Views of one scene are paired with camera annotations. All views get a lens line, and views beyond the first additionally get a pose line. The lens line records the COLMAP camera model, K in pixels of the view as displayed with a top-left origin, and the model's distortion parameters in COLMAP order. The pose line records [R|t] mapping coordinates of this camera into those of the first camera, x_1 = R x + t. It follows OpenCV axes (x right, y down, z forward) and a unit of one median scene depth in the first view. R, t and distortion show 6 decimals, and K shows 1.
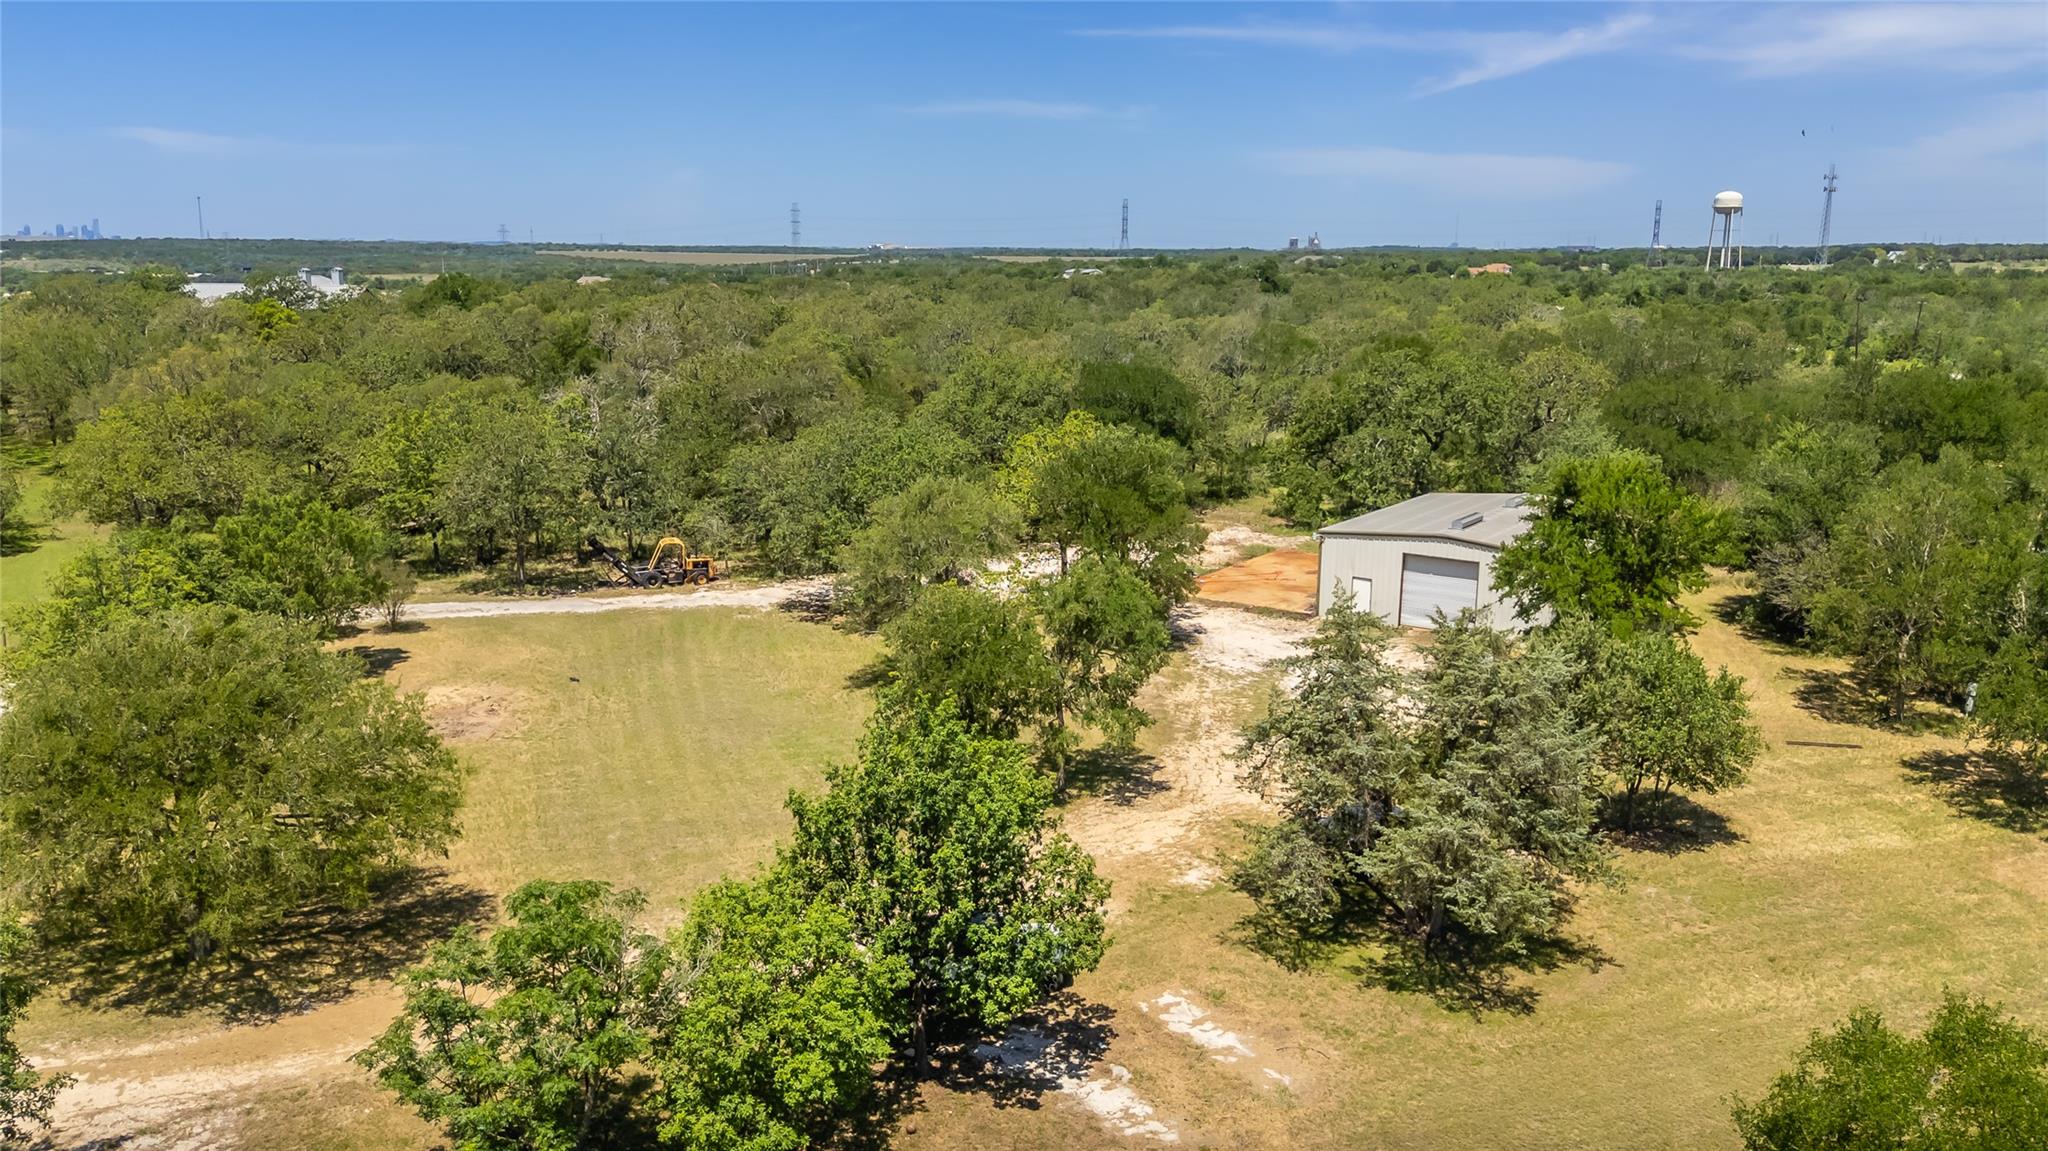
lens RADIAL K [[1621.1, 0, 1024.0], [0, 1621.1, 575.5], [0, 0, 1]] dist [0.080012, -0.068706]
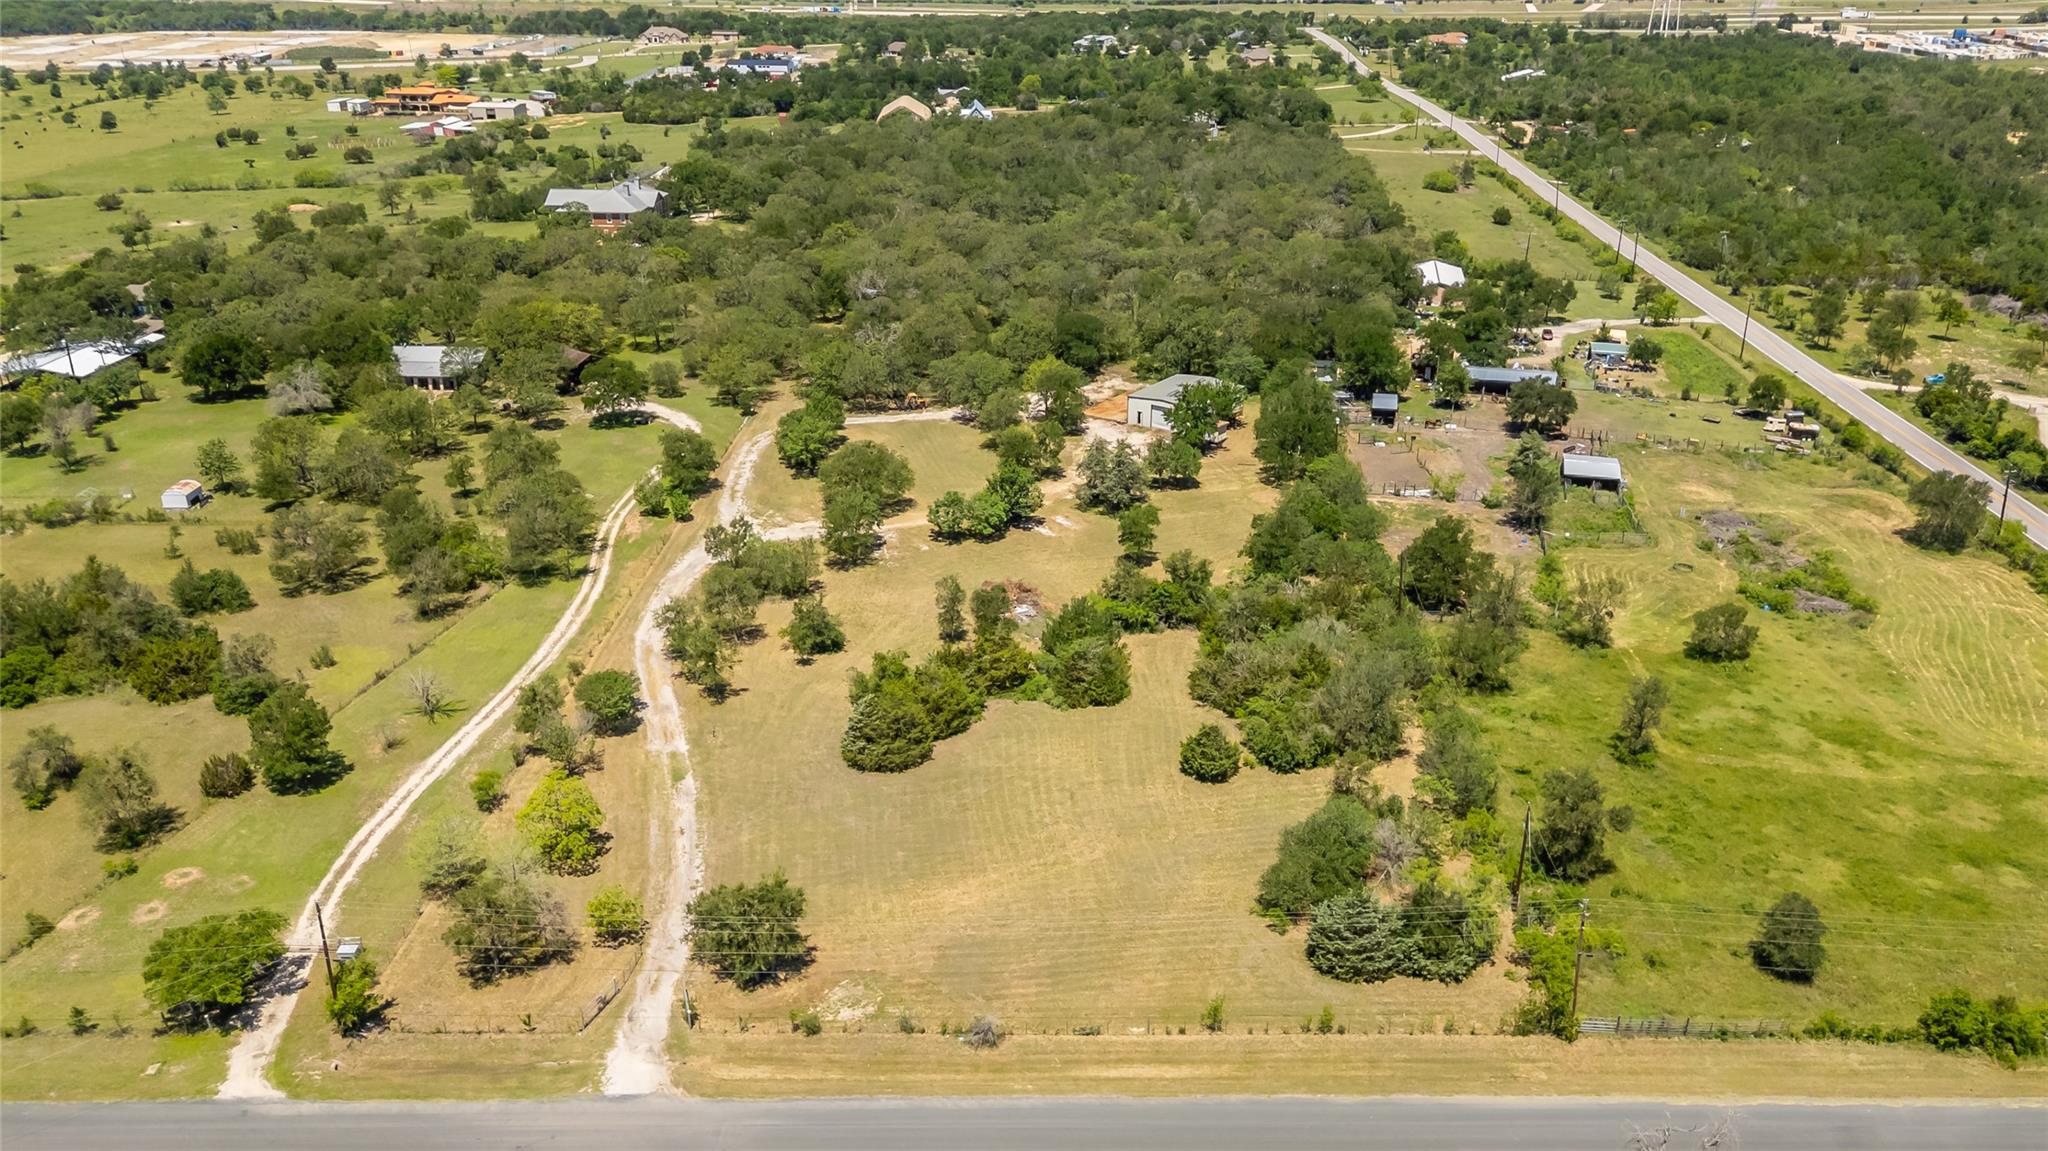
lens RADIAL K [[1621.1, 0, 1024.0], [0, 1621.1, 575.5], [0, 0, 1]] dist [0.080012, -0.068706]
pose [[0.999882, 0.002754, -0.015126, 0.029464], [0.000040, 0.983356, 0.181692, -0.236919], [0.015374, -0.181671, 0.983239, -1.974326]]
